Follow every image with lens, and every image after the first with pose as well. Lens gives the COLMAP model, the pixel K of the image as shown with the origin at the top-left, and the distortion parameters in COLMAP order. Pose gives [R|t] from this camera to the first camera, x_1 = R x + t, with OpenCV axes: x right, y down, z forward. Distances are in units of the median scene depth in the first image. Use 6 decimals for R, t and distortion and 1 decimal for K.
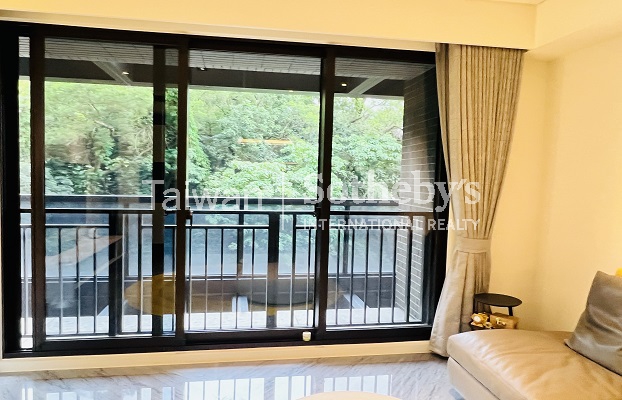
lens RADIAL K [[456.5, 0, 310.7], [0, 456.5, 197.6], [0, 0, 1]] dist [0.009973, -0.006155]
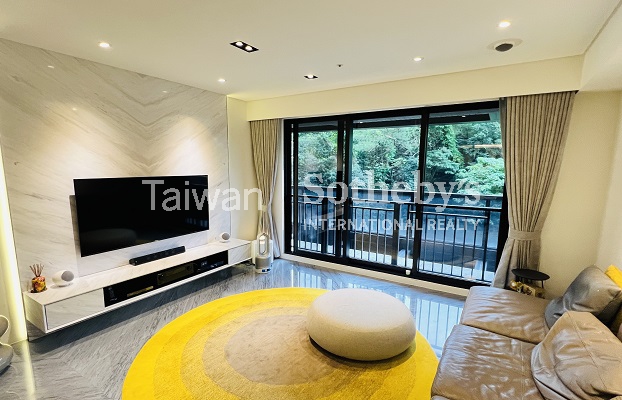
lens RADIAL K [[307.2, 0, 296.2], [0, 307.2, 209.4], [0, 0, 1]] dist [-0.010798, 0.001445]
pose [[0.731517, 0.077704, -0.677380, 0.466067], [-0.017852, 0.995327, 0.094898, -0.051875], [0.681589, -0.057327, 0.729486, -0.171845]]
